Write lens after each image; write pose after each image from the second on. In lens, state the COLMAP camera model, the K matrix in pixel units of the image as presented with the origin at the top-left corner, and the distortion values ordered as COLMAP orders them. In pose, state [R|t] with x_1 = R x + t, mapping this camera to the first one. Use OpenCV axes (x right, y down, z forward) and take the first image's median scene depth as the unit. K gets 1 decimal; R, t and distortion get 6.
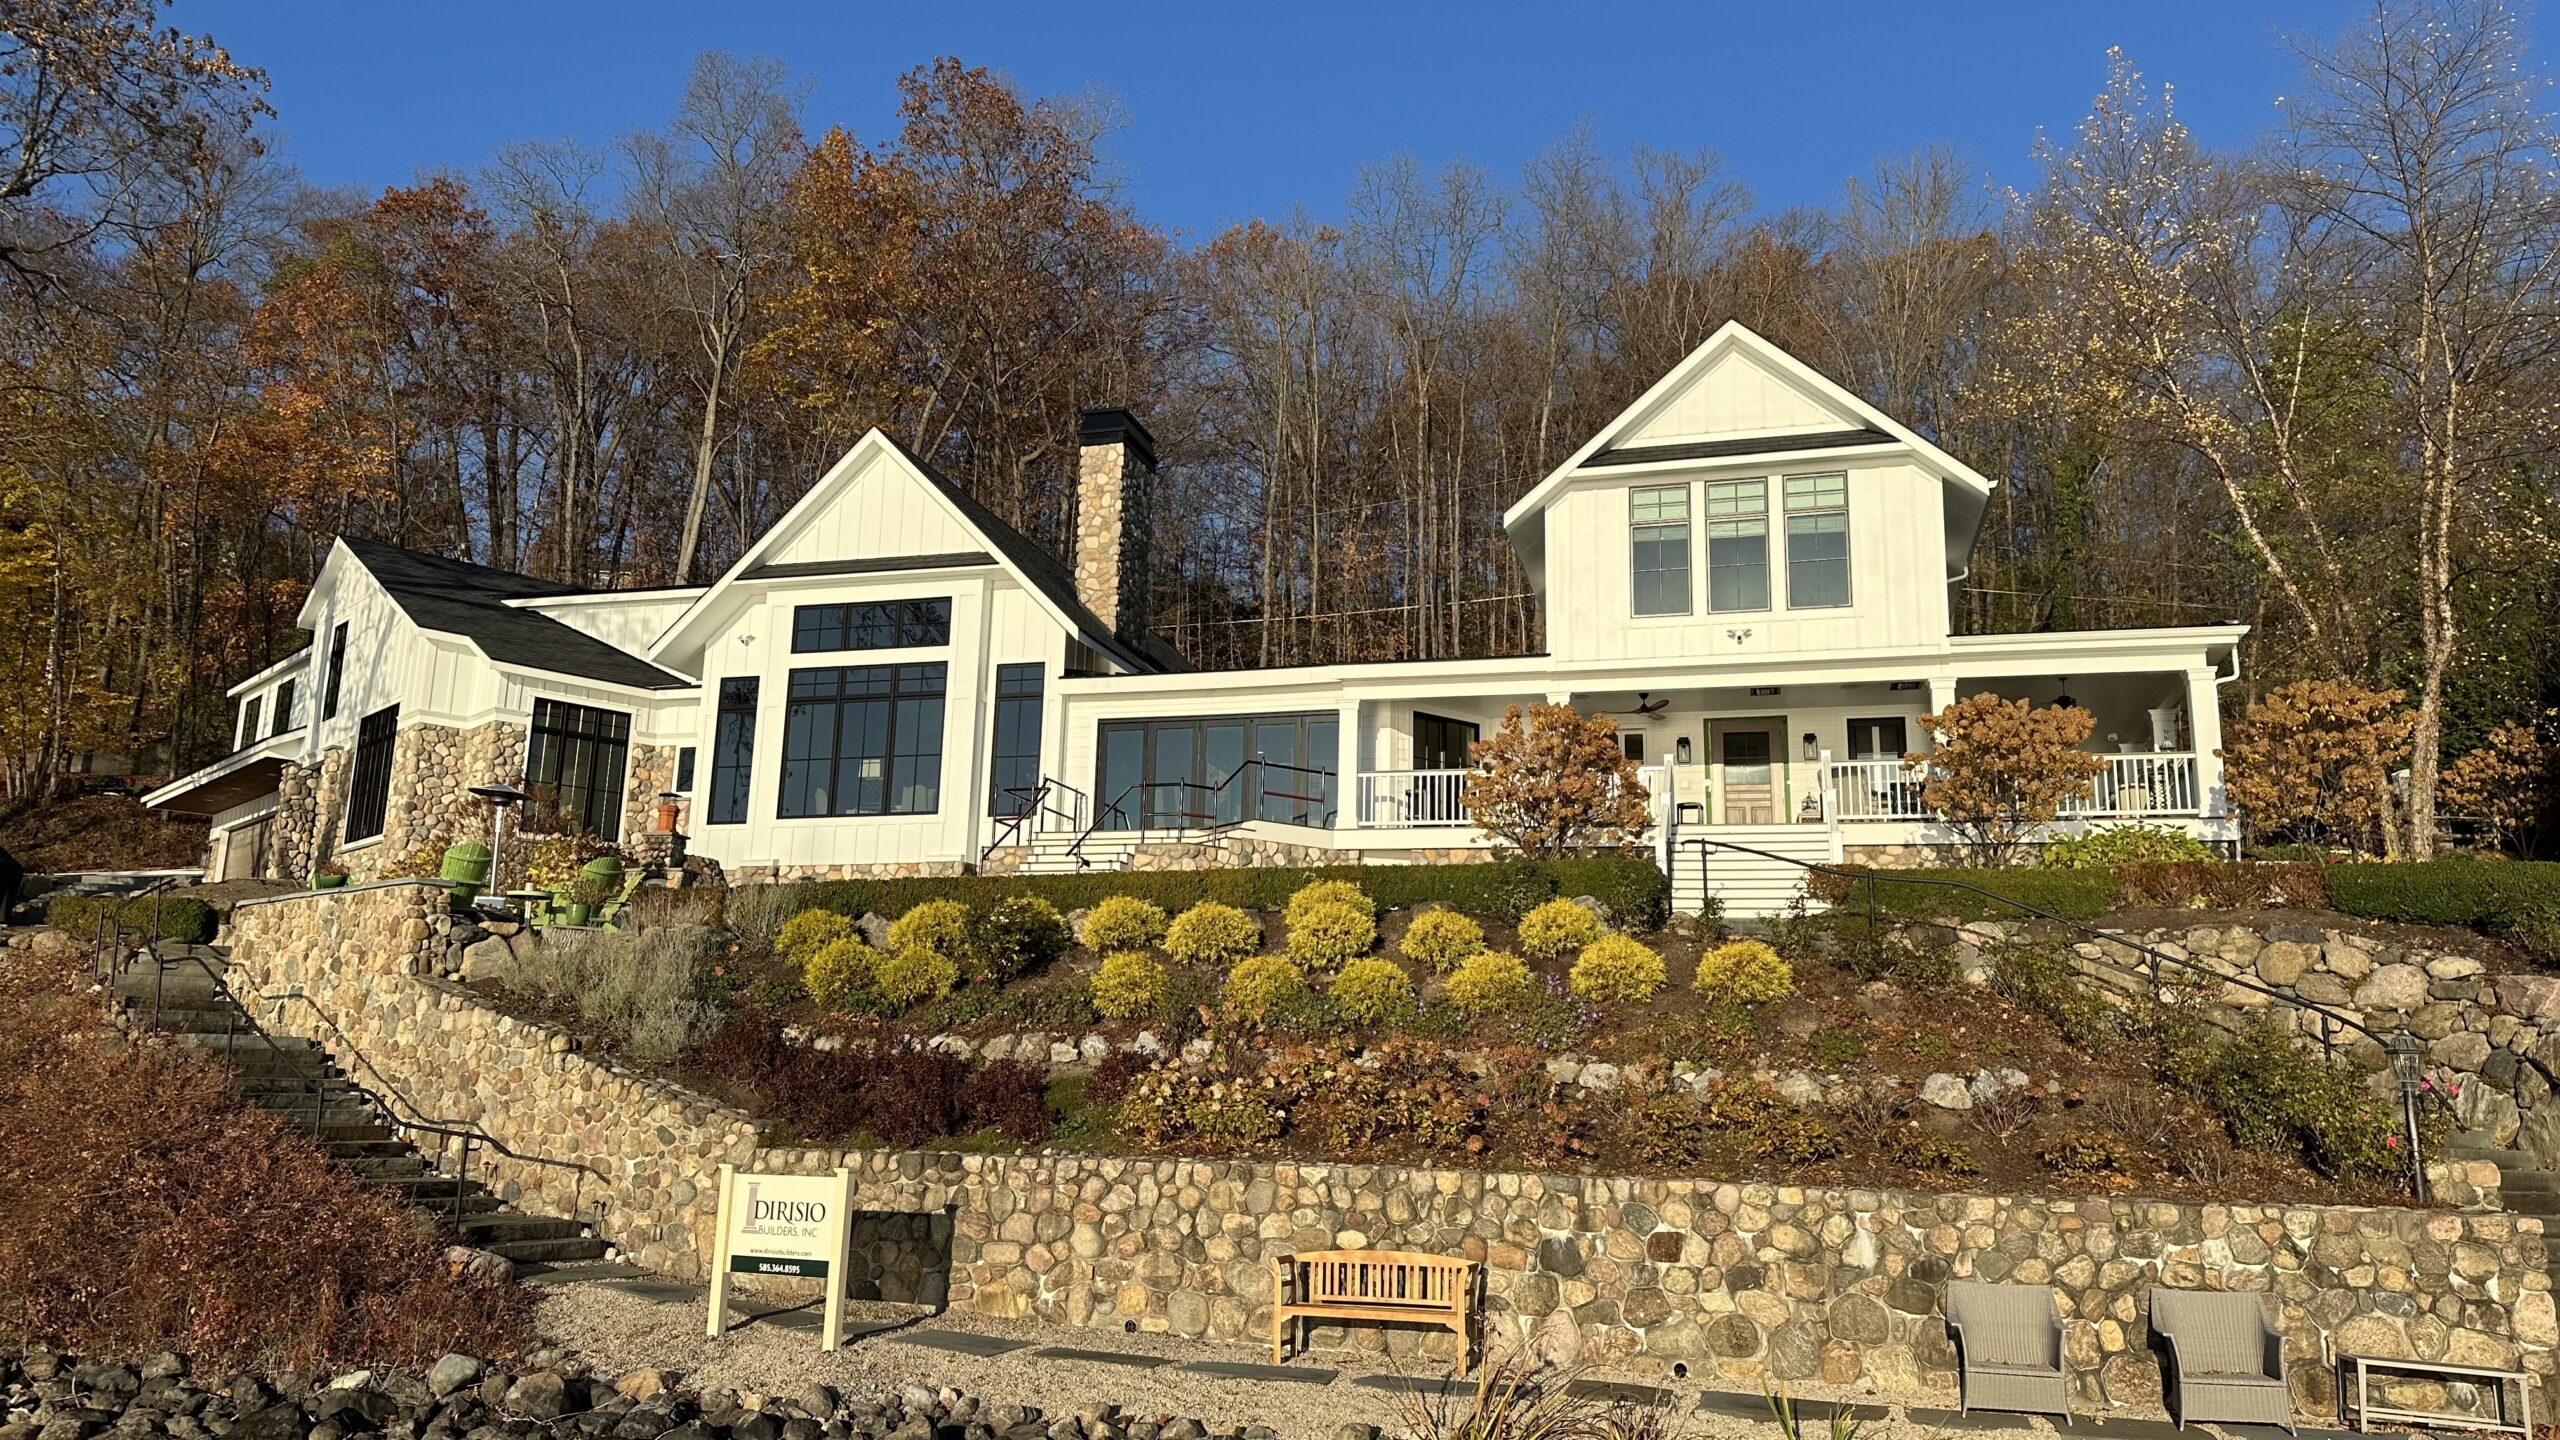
lens RADIAL K [[1785.7, 0, 1280.0], [0, 1785.7, 720.0], [0, 0, 1]] dist [0.080607, -0.099447]
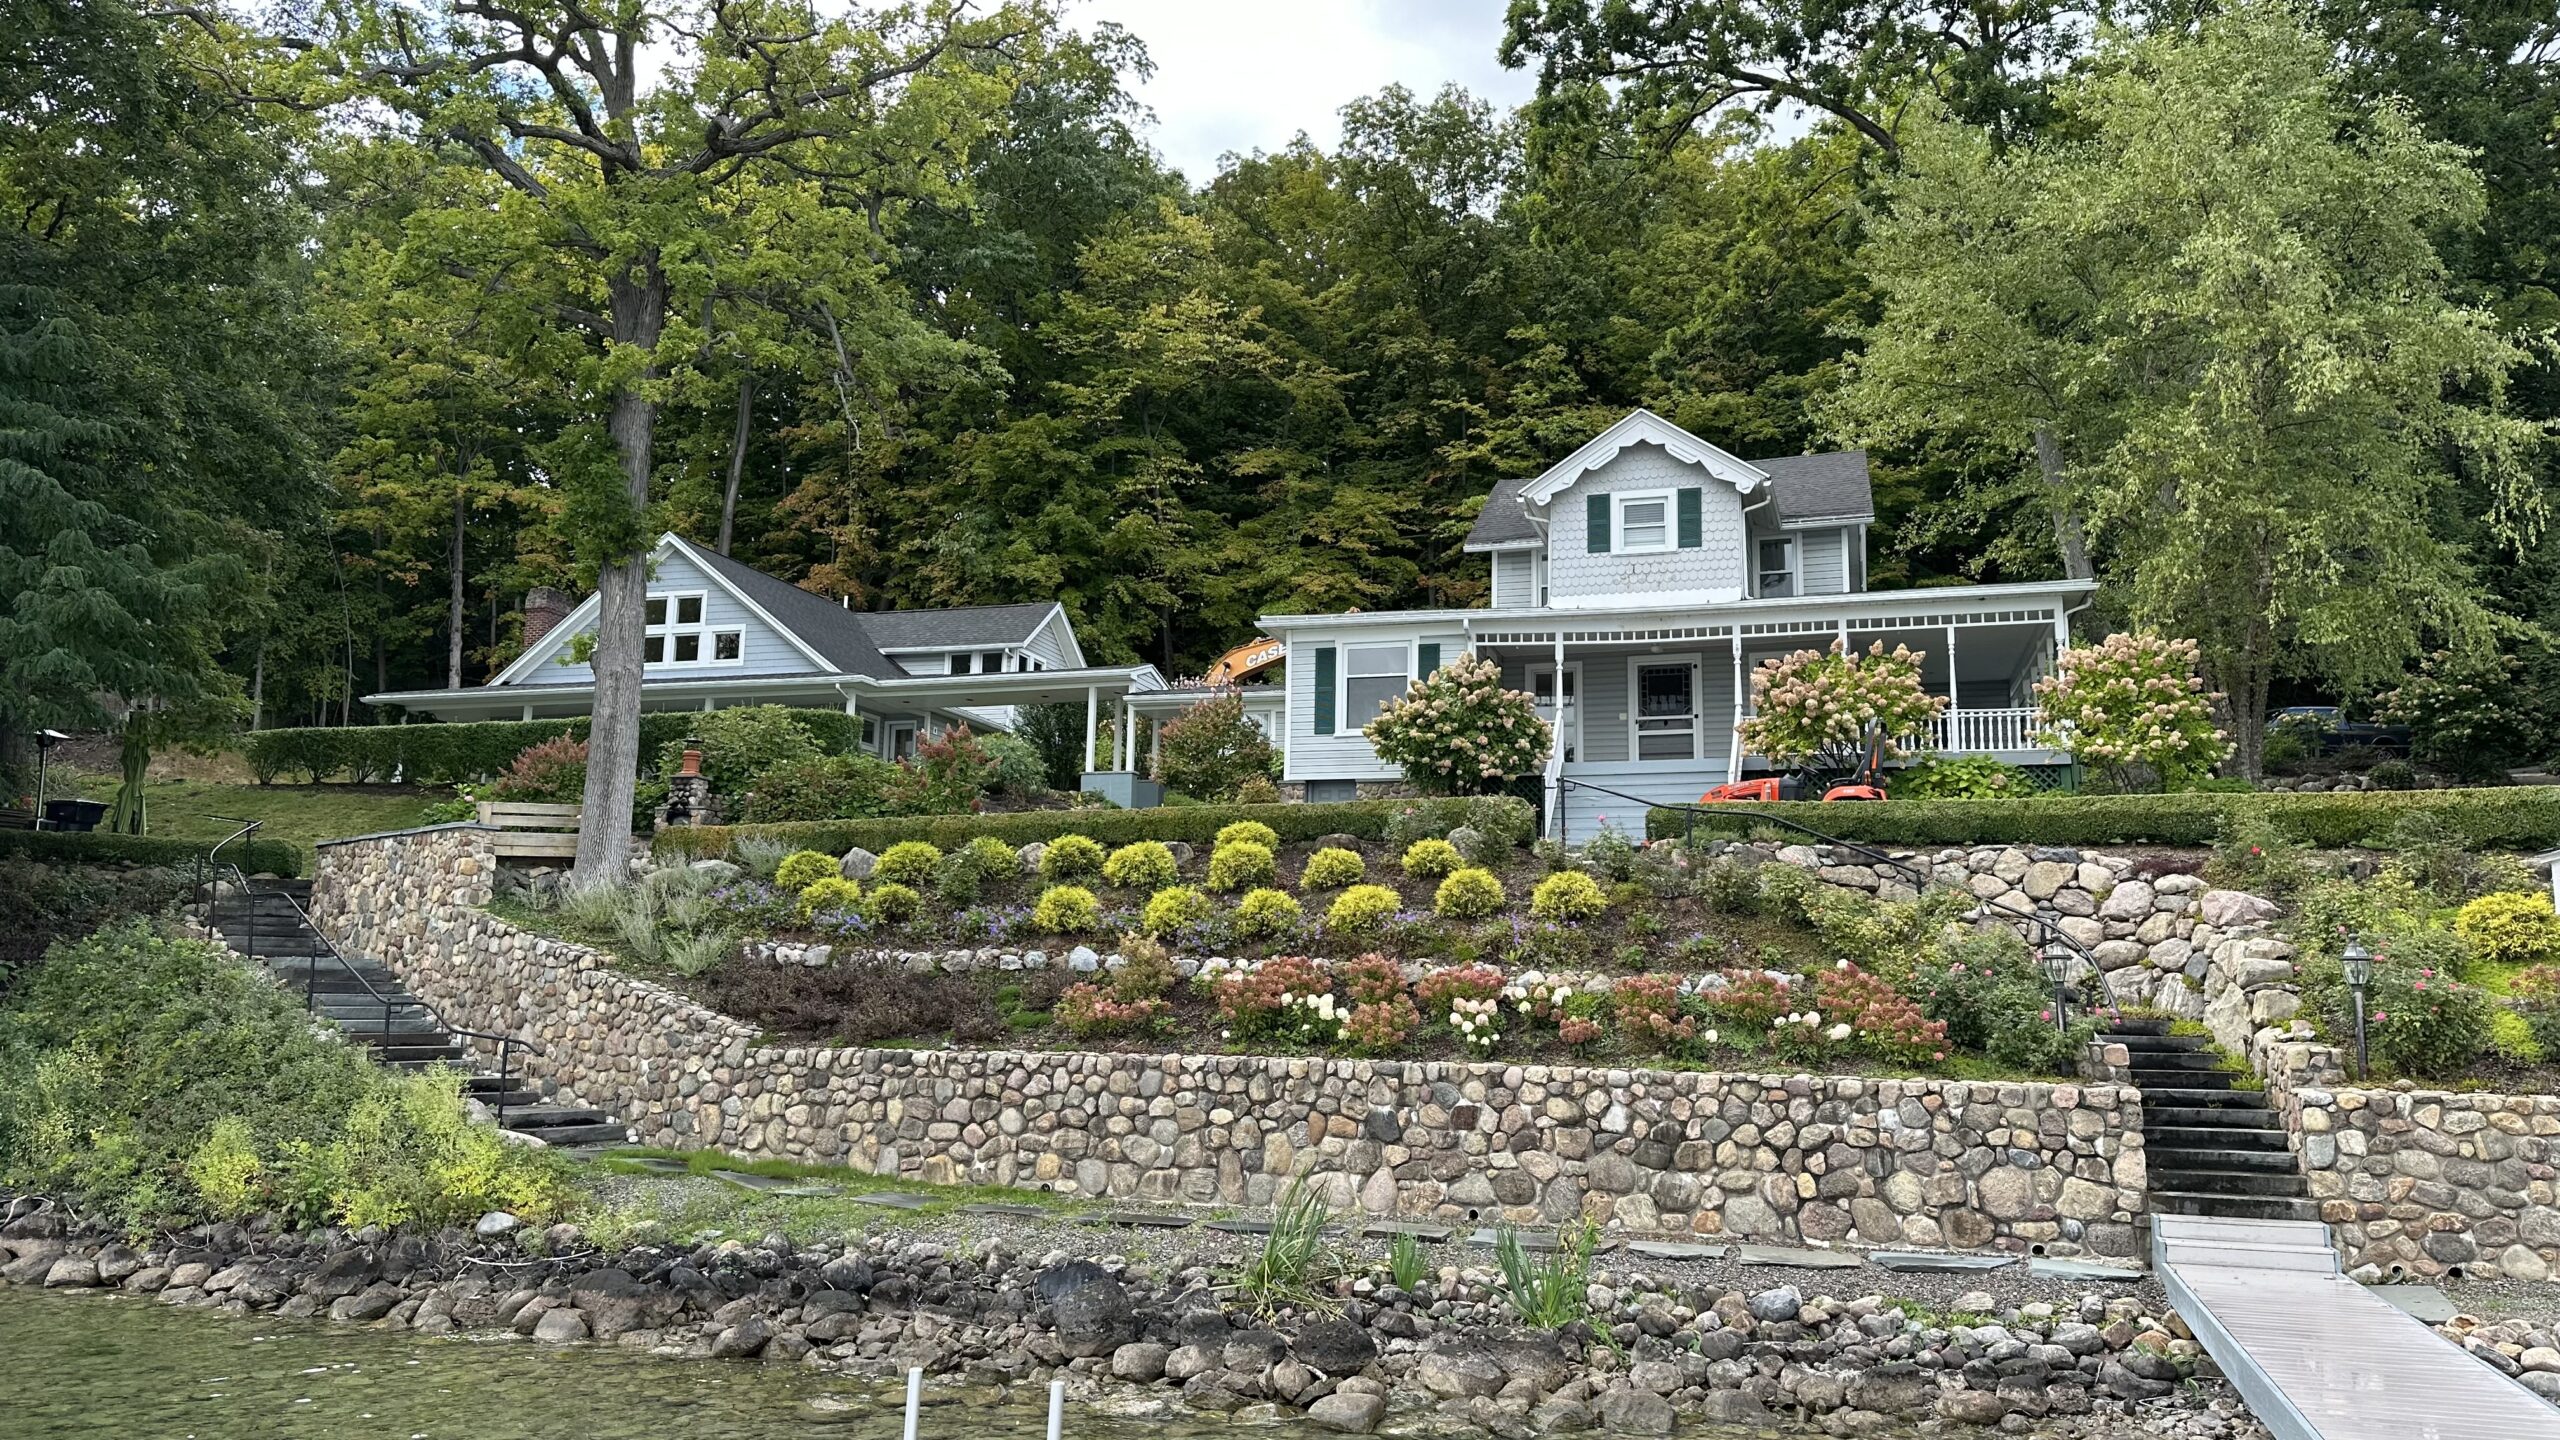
lens RADIAL K [[1776.2, 0, 1279.7], [0, 1776.2, 689.4], [0, 0, 1]] dist [0.175644, -0.361916]
pose [[0.999459, -0.014284, -0.029636, 0.114476], [0.015305, 0.999287, 0.034527, -0.042231], [0.029121, -0.034962, 0.998964, -0.205118]]
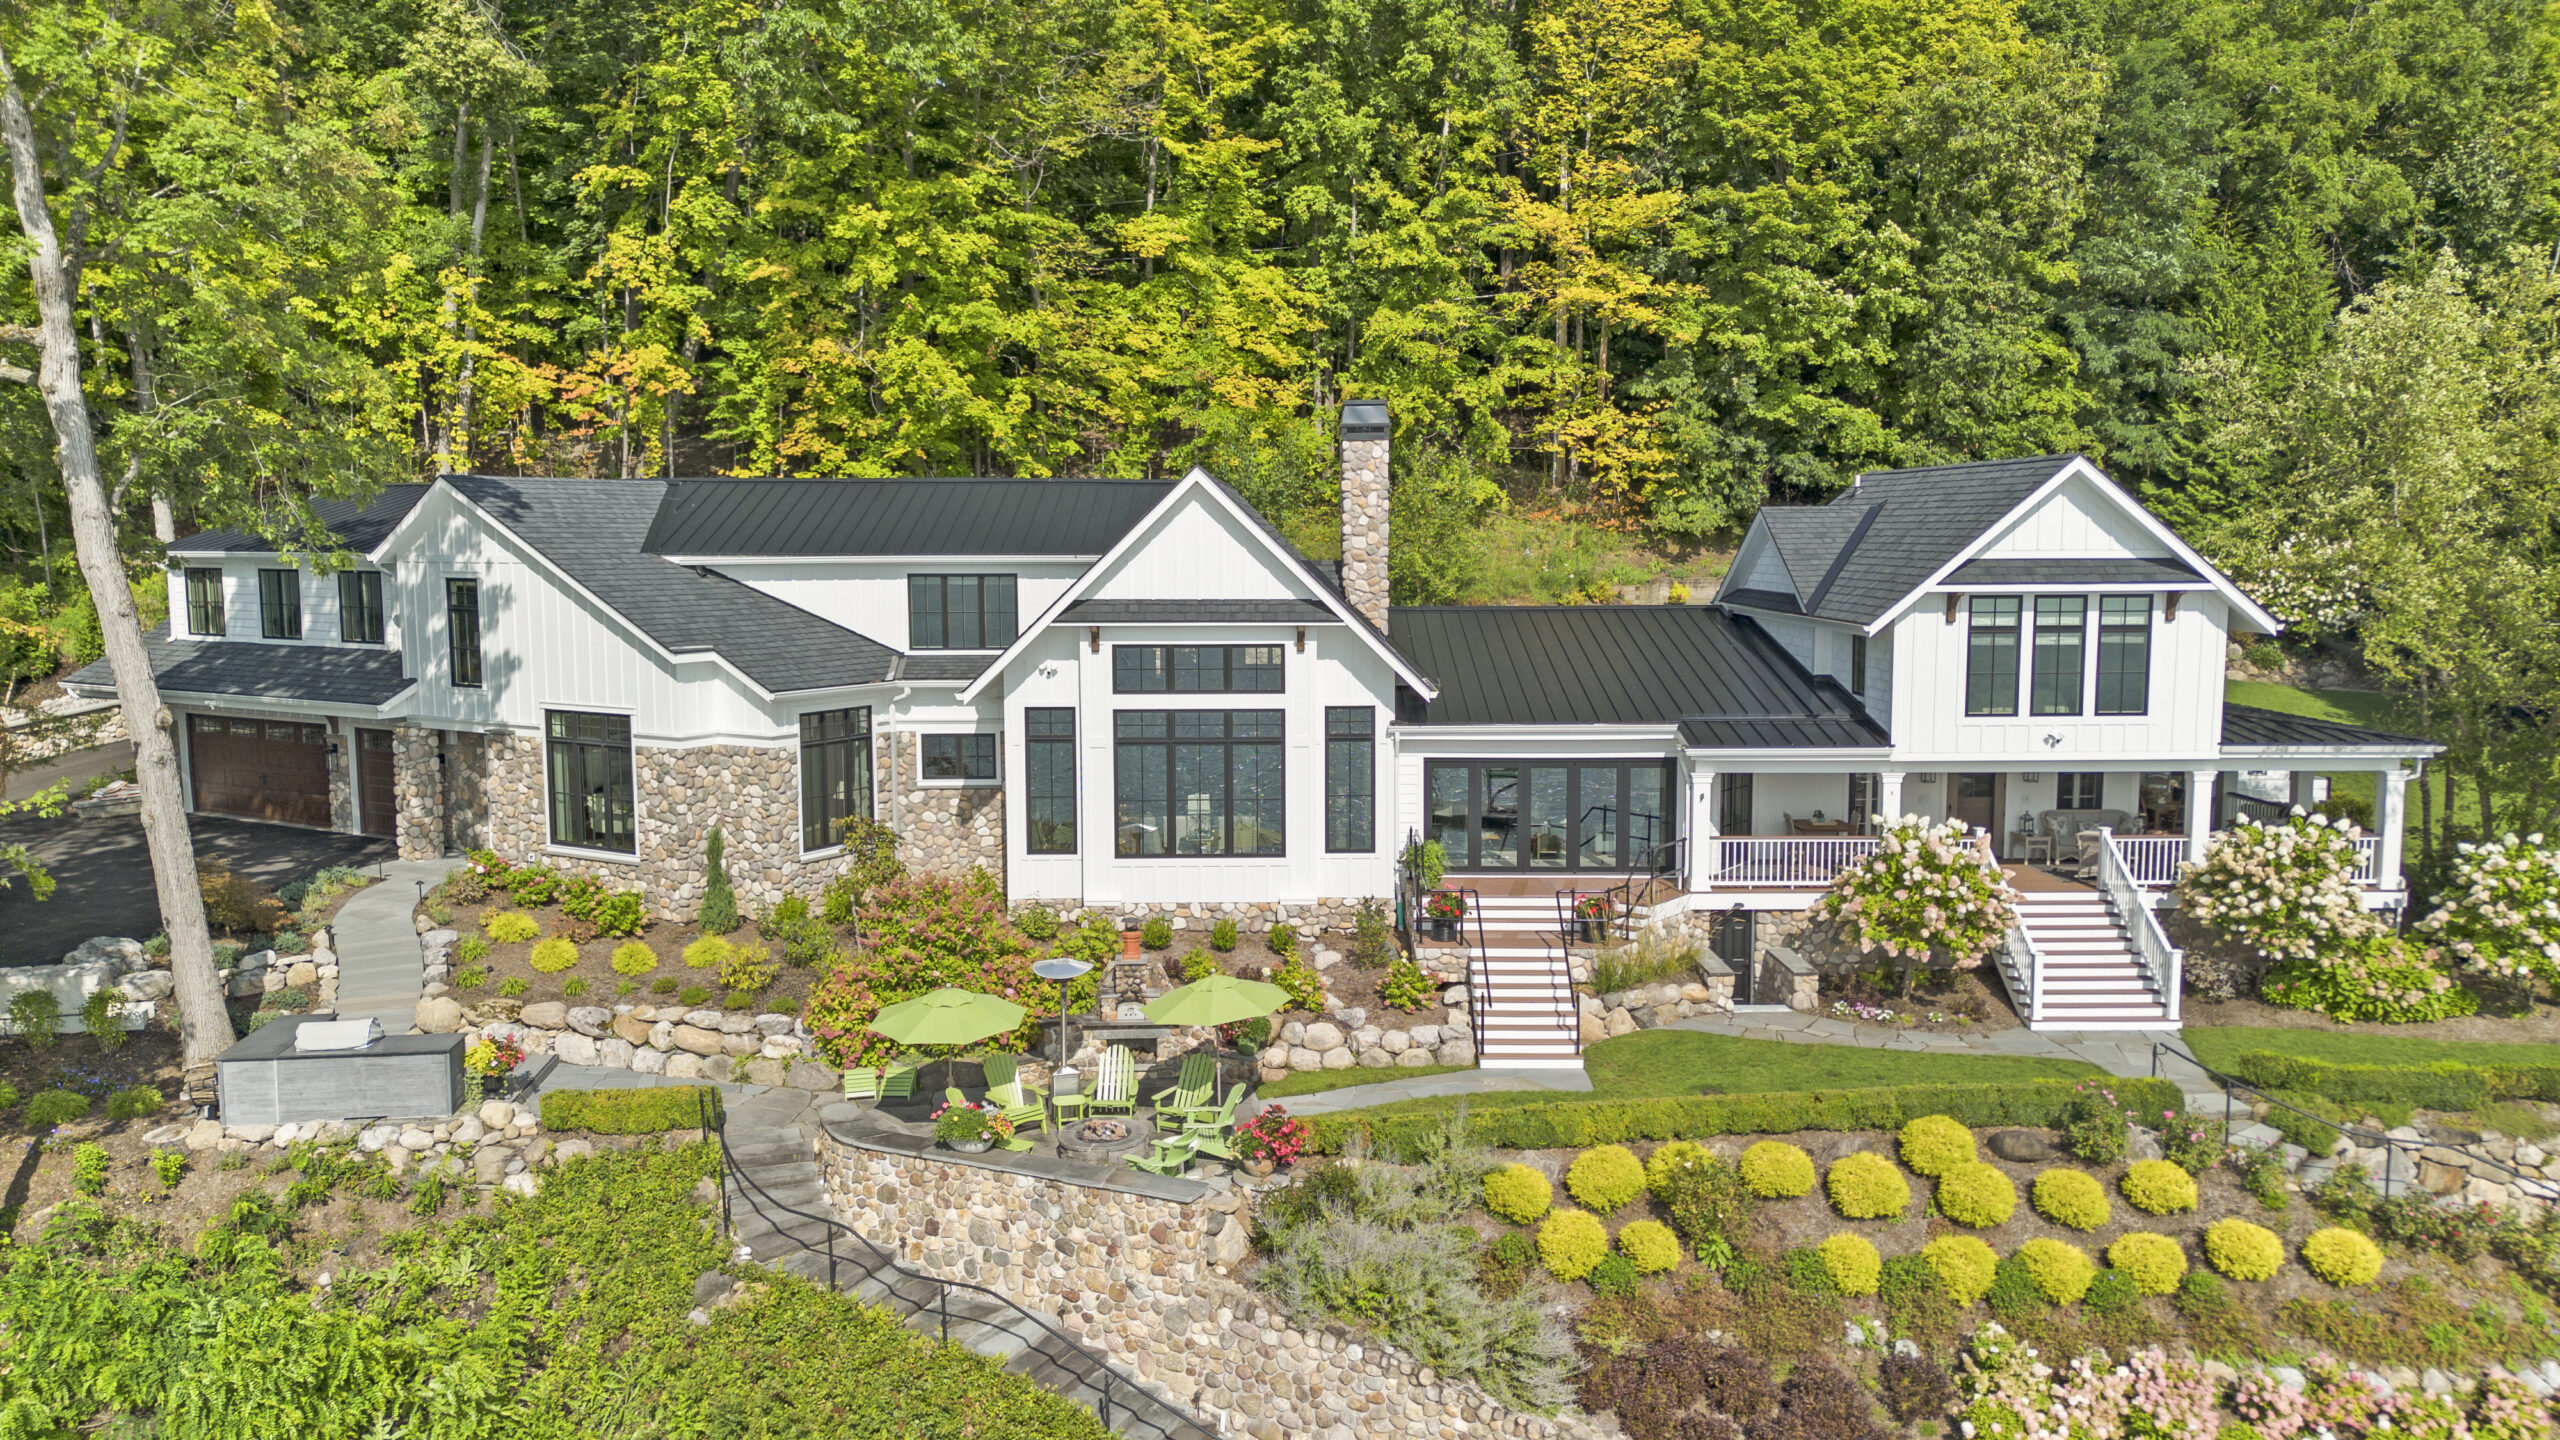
lens RADIAL K [[1875.6, 0, 1264.7], [0, 1875.6, 657.1], [0, 0, 1]] dist [0.054489, -0.000934]
pose [[0.961332, -0.047426, 0.271279, -0.970022], [-0.035491, 0.955510, 0.292817, -0.749840], [-0.273097, -0.291122, 0.916879, 0.043727]]
